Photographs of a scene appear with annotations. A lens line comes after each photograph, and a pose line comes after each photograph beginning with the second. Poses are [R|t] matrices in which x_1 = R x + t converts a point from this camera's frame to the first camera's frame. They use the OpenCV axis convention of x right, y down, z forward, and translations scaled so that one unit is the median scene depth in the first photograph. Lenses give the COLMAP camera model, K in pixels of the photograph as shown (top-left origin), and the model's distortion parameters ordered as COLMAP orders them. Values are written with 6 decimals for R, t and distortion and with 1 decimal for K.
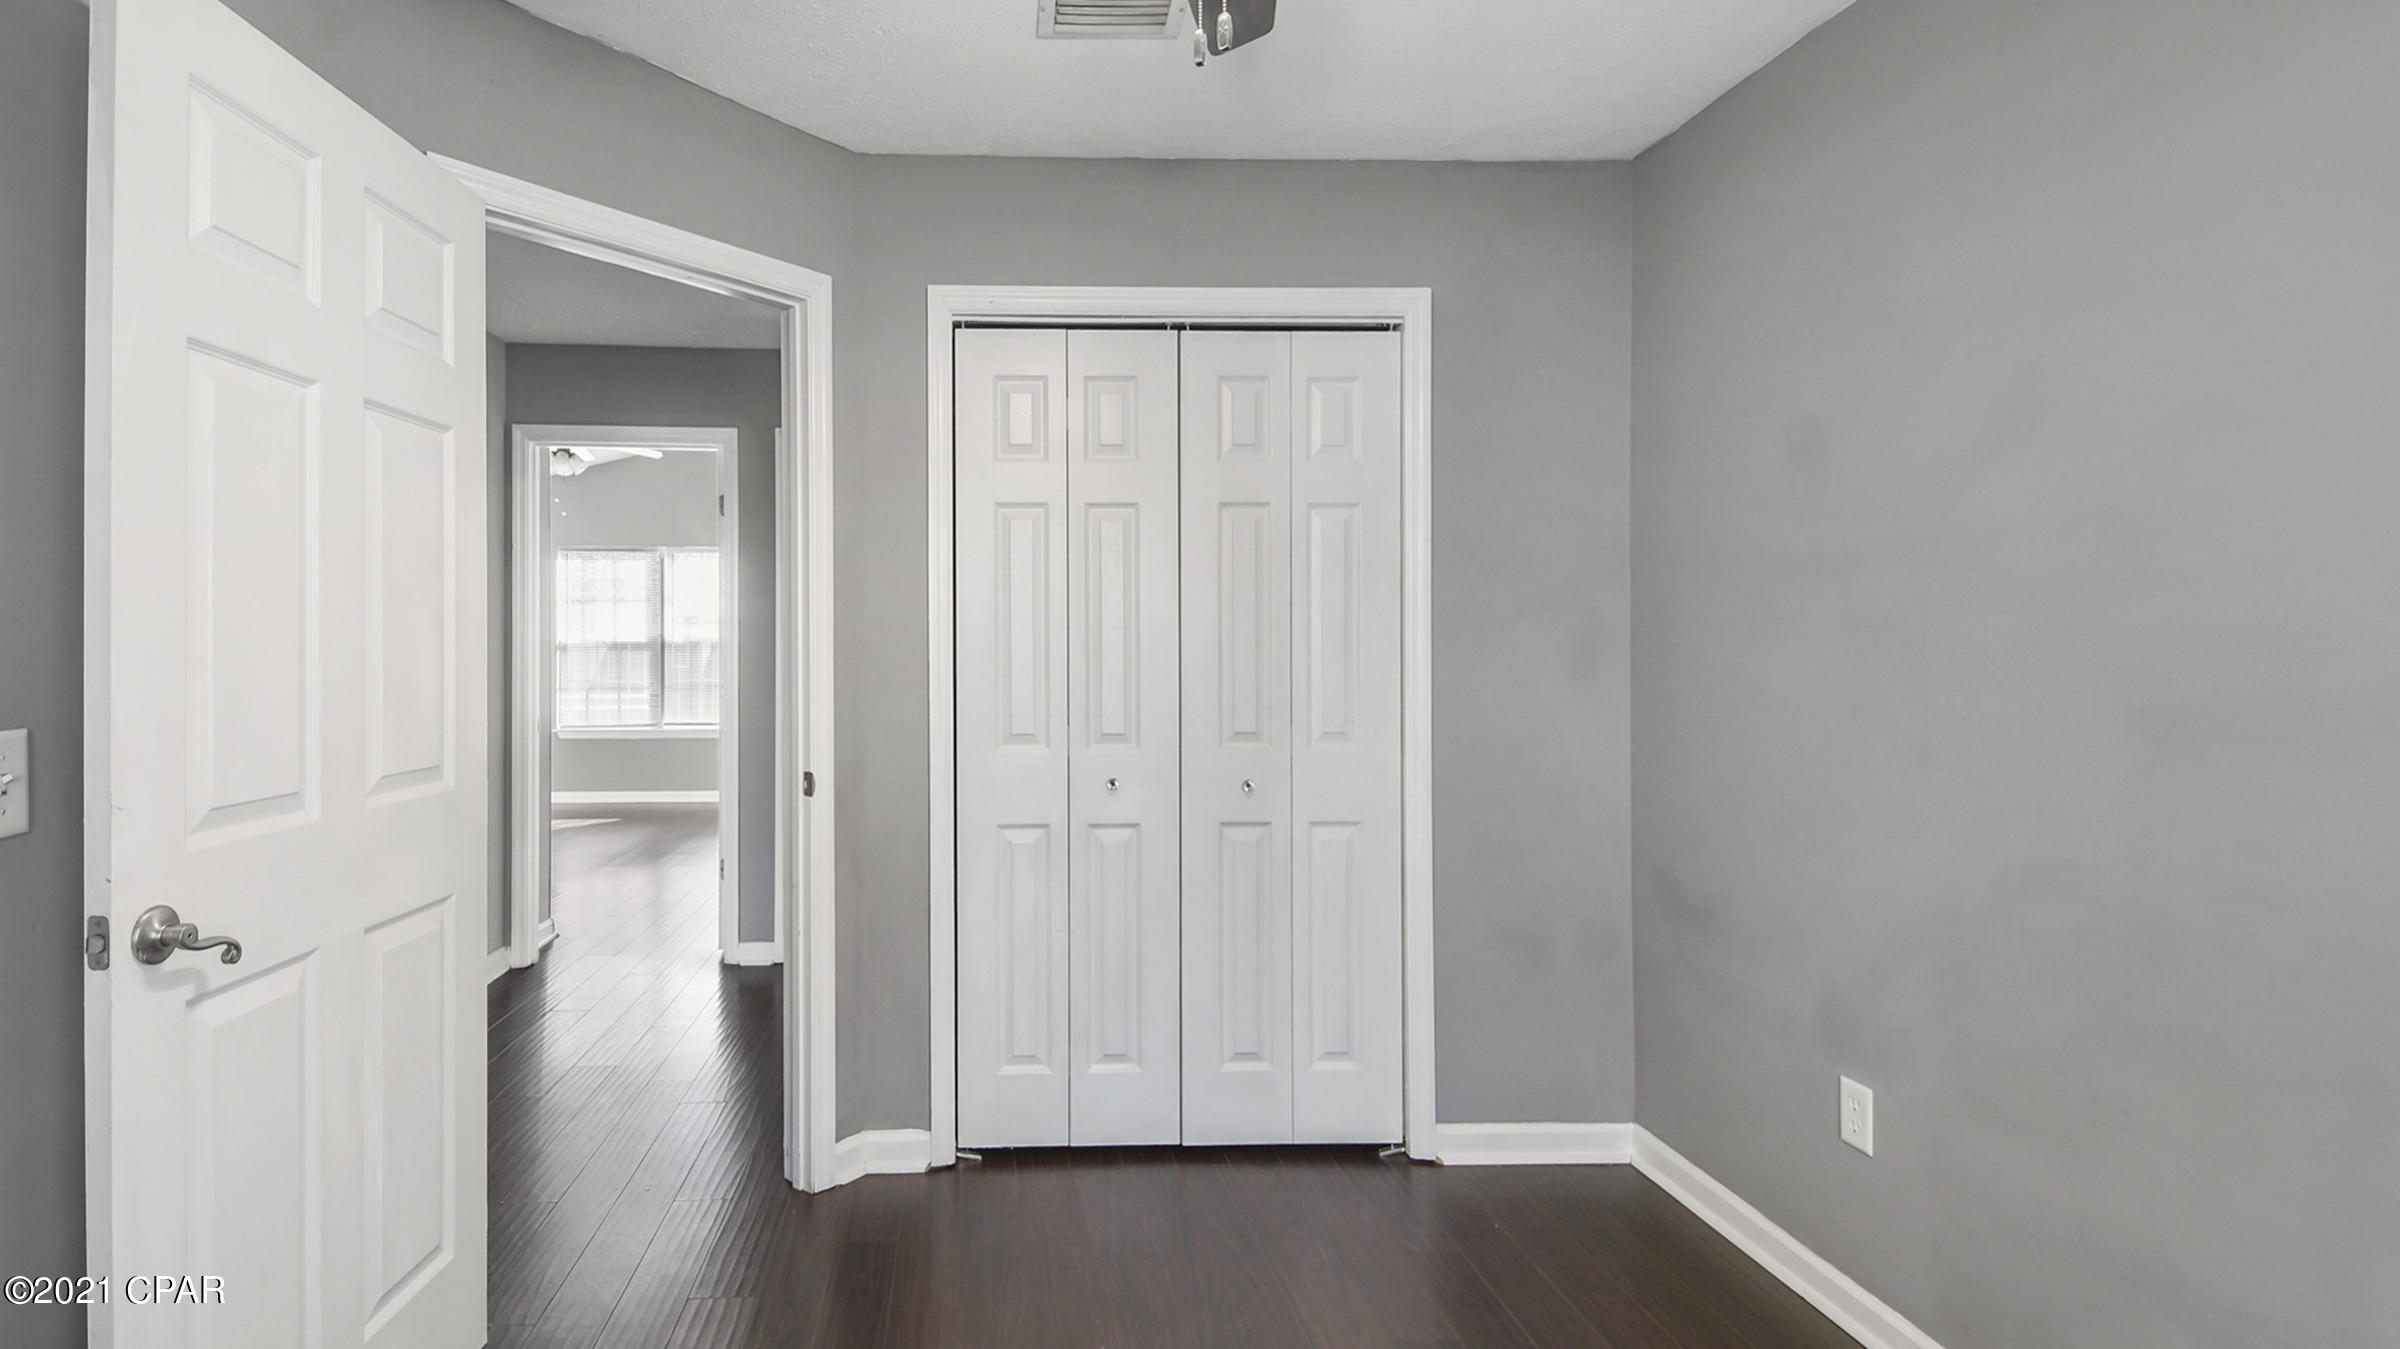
lens RADIAL K [[1059.2, 0, 1202.7], [0, 1059.2, 661.4], [0, 0, 1]] dist [0.002695, 0.000125]
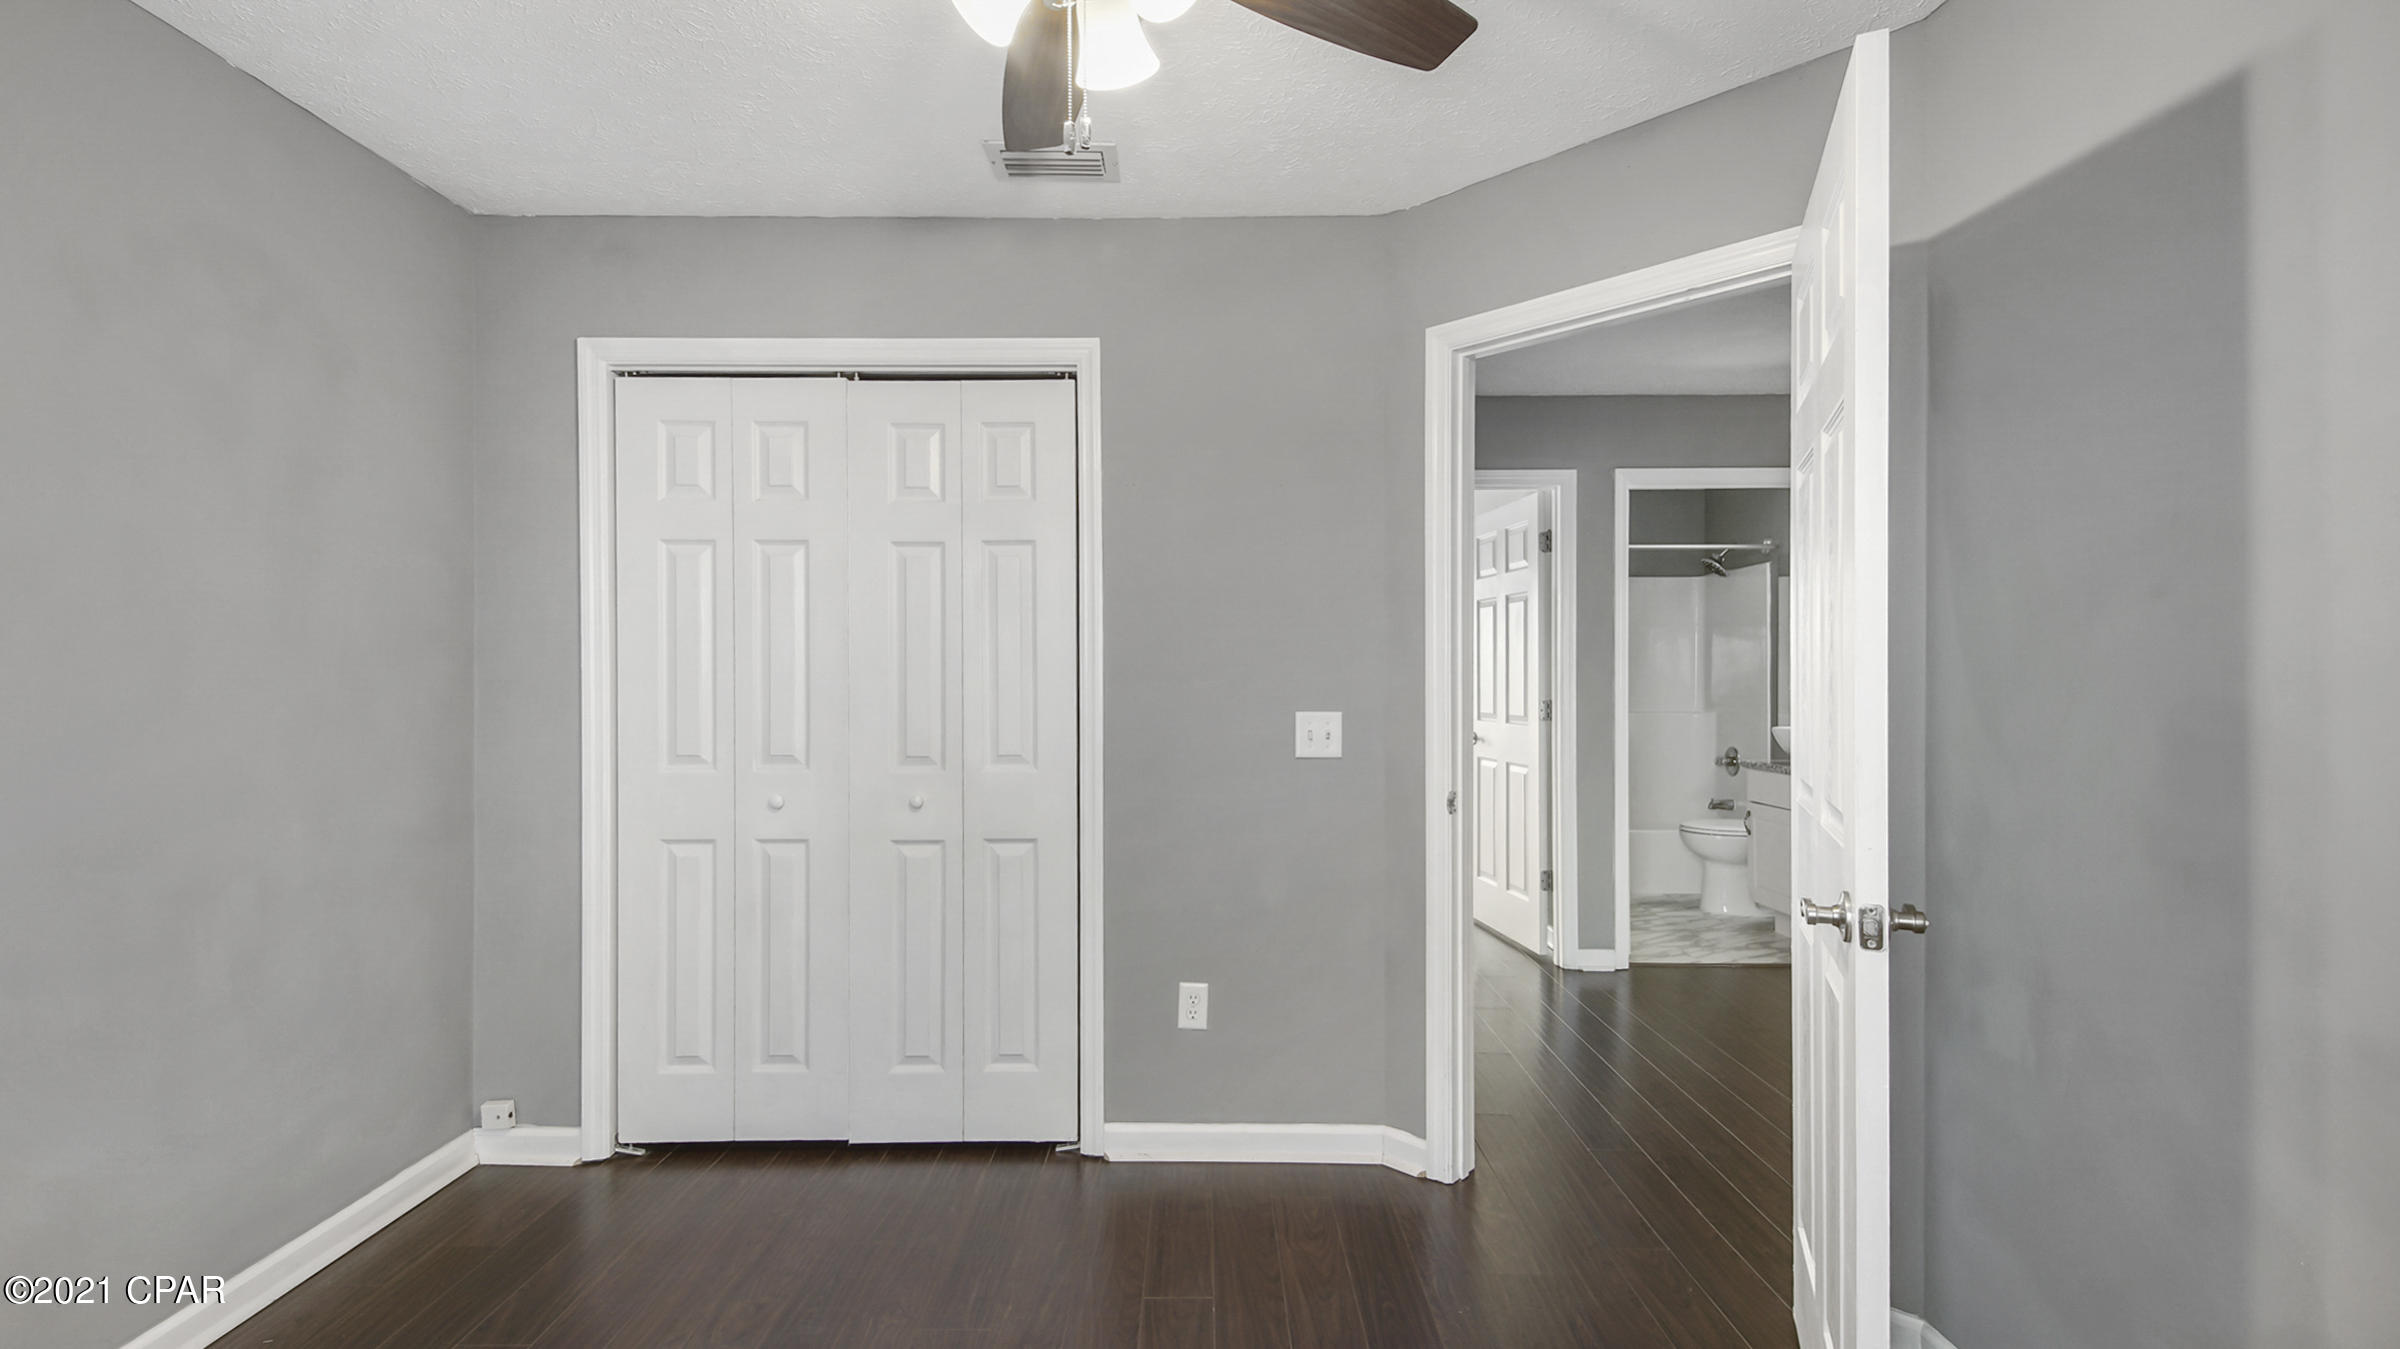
lens RADIAL K [[987.8, 0, 1270.2], [0, 987.8, 681.5], [0, 0, 1]] dist [0.006310, -0.000012]
pose [[0.999919, 0.001345, -0.012636, 0.399062], [-0.001429, 0.999977, -0.006611, -0.000084], [0.012627, 0.006628, 0.999898, 0.005997]]
